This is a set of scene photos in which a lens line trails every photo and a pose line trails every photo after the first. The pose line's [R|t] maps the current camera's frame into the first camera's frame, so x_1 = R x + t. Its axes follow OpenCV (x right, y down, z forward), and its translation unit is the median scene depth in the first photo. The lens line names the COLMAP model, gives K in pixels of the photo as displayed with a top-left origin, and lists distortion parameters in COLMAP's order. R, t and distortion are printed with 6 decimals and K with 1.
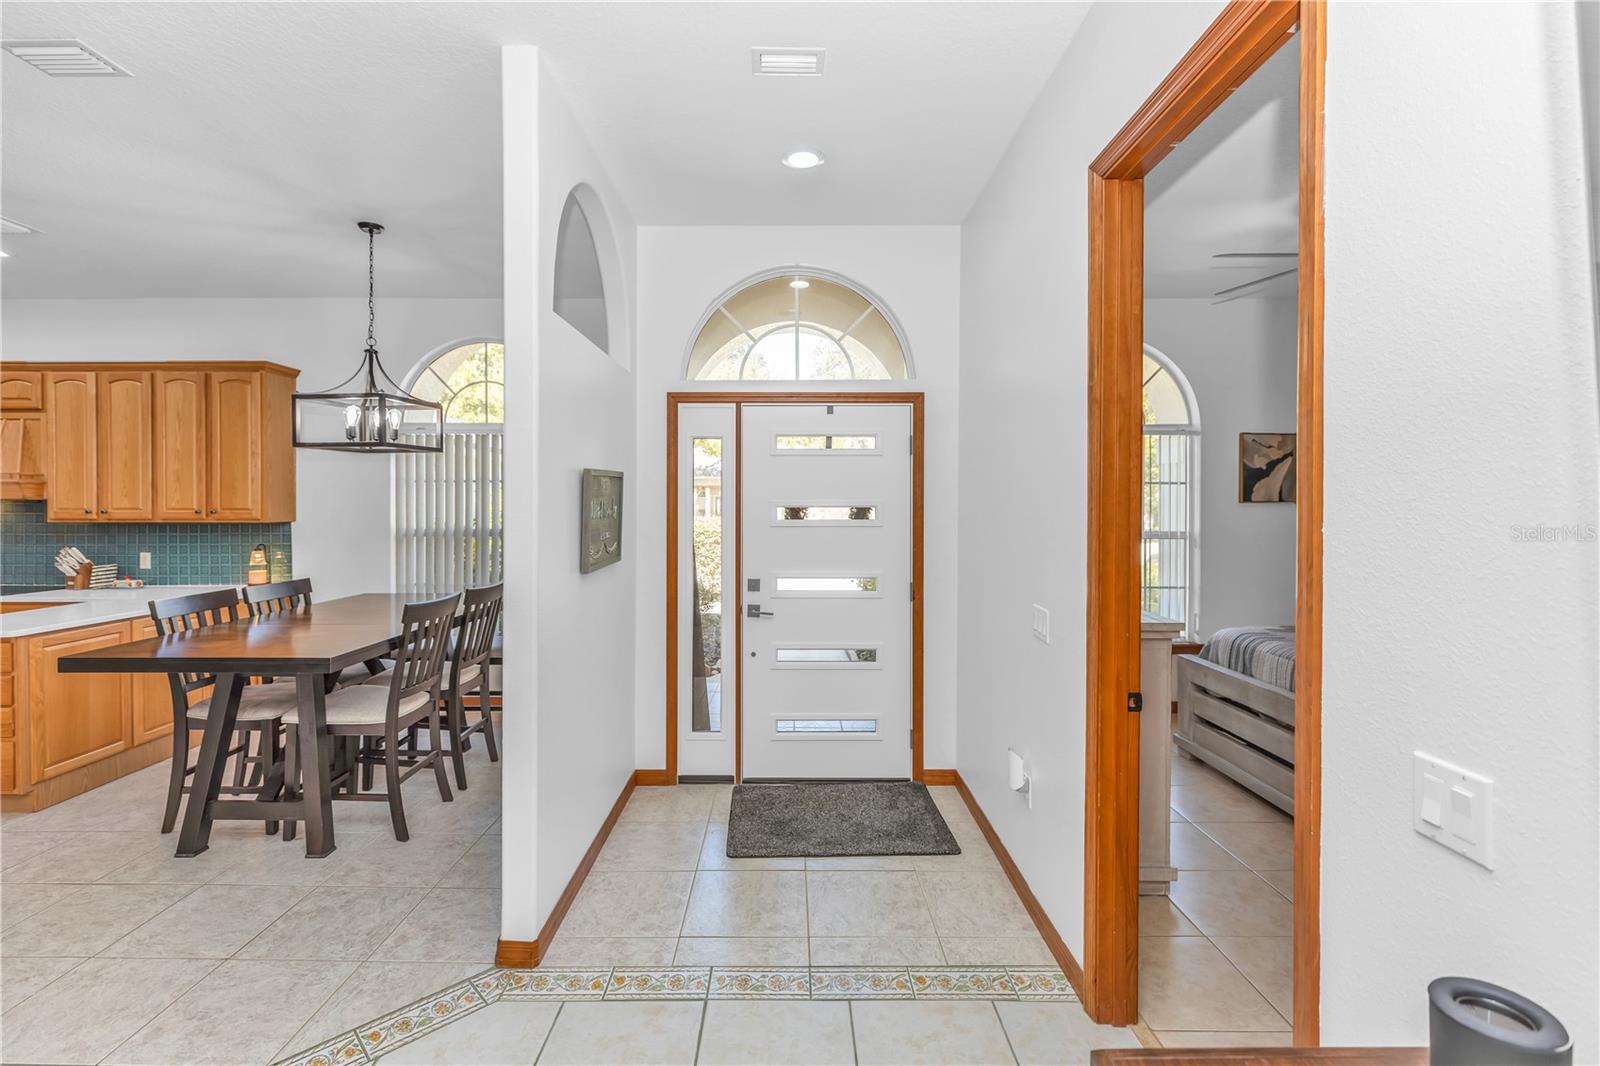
lens RADIAL K [[724.9, 0, 790.8], [0, 724.9, 509.2], [0, 0, 1]] dist [0.002477, 0.001984]
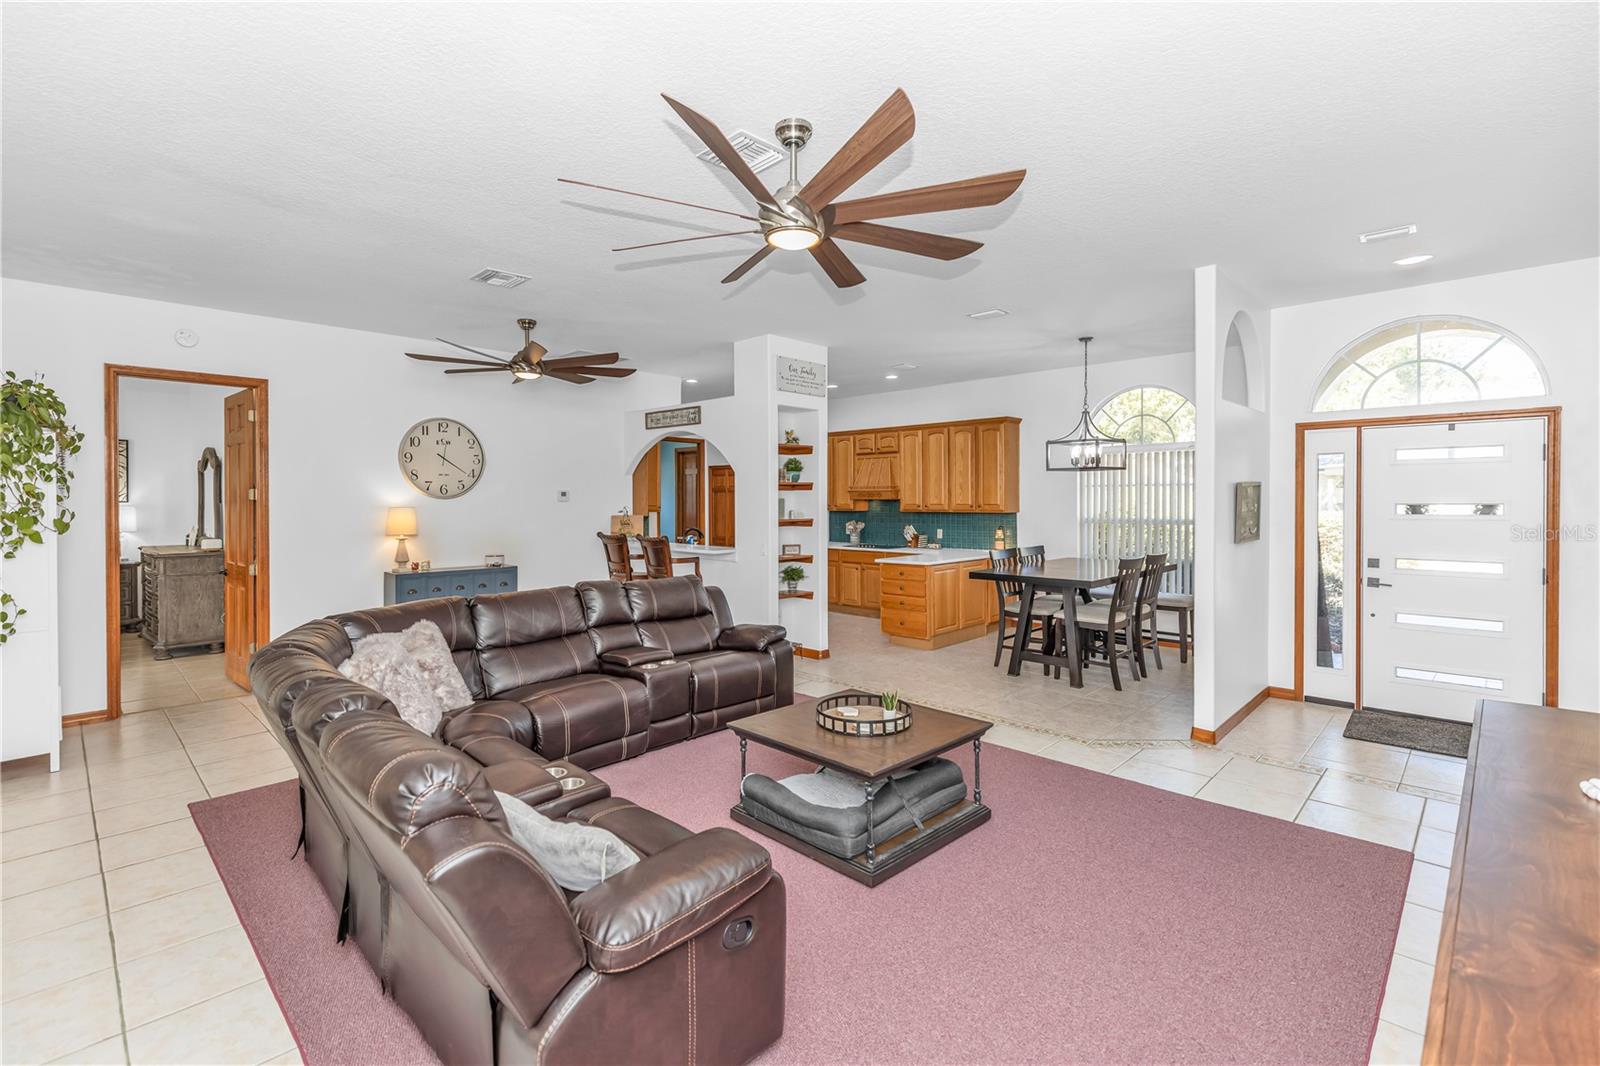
lens RADIAL K [[724.9, 0, 795.5], [0, 724.9, 506.4], [0, 0, 1]] dist [0.002477, 0.001984]
pose [[0.724588, 0.003400, -0.689174, 0.099853], [0.000372, 0.999986, 0.005323, -0.006935], [0.689182, -0.004113, 0.724576, -0.700118]]
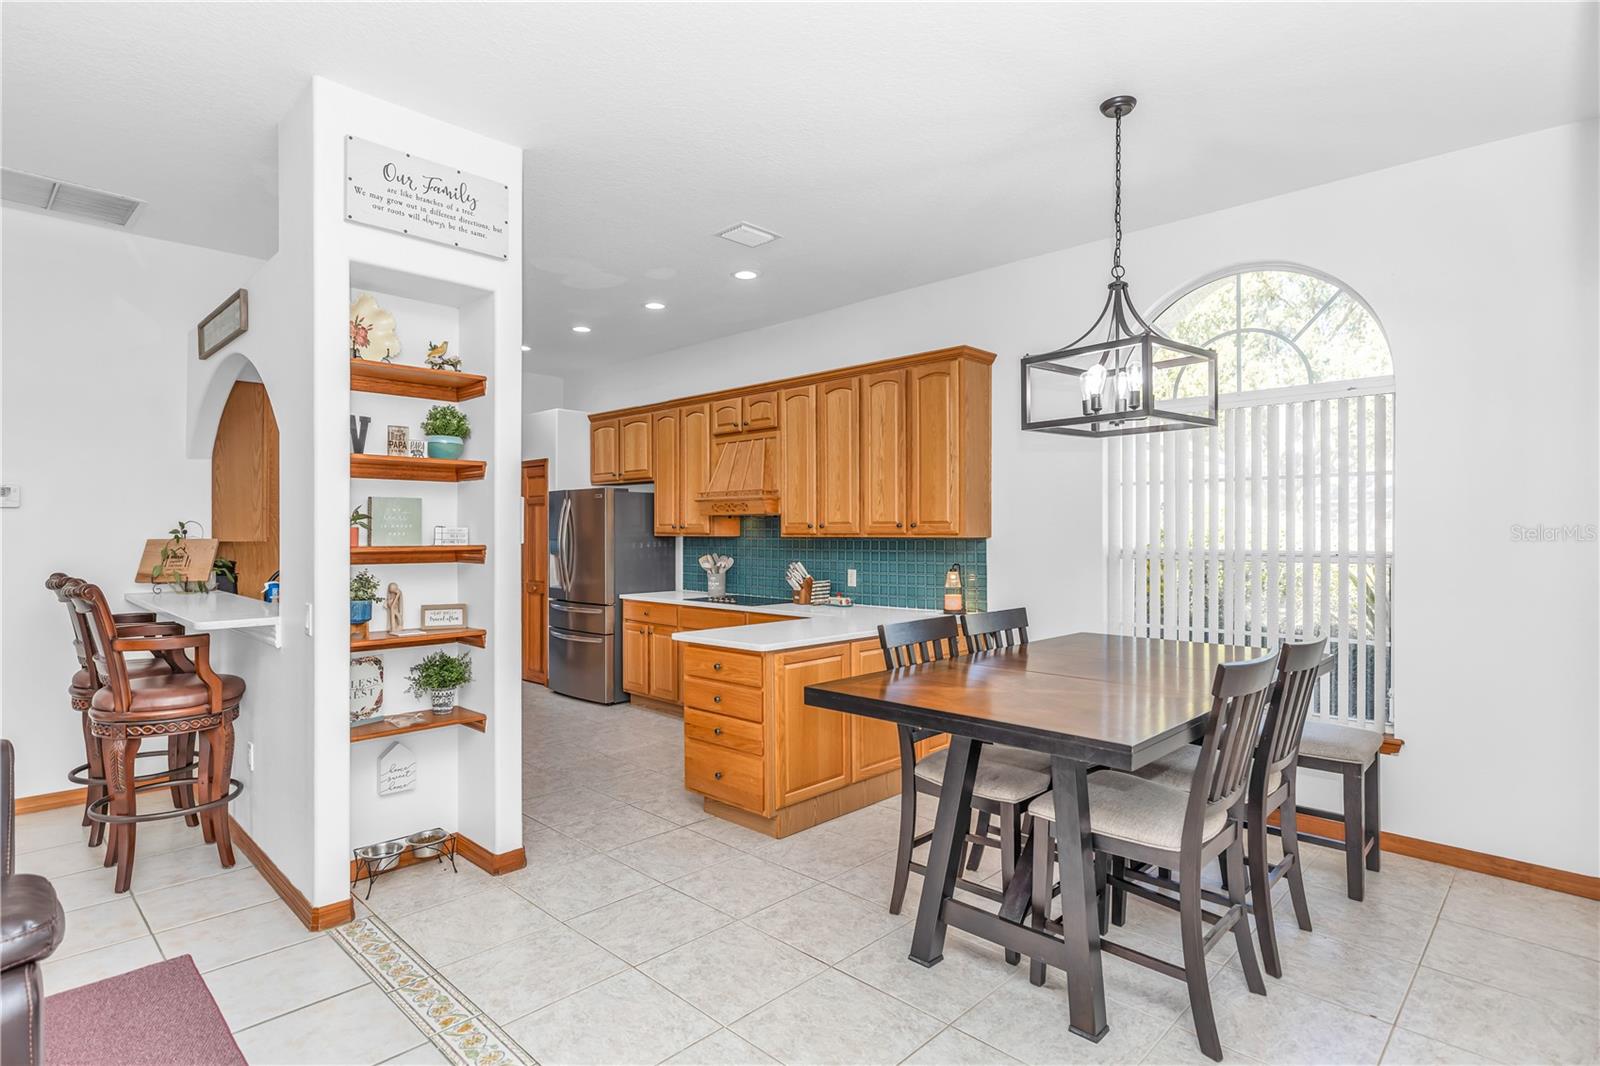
lens RADIAL K [[824.5, 0, 793.4], [0, 824.5, 534.1], [0, 0, 1]] dist [-0.001612, 0.000199]
pose [[0.721225, -0.000638, -0.692701, -0.258339], [-0.002868, 0.999988, -0.003908, 0.023594], [0.692695, 0.004805, 0.721214, 0.221435]]
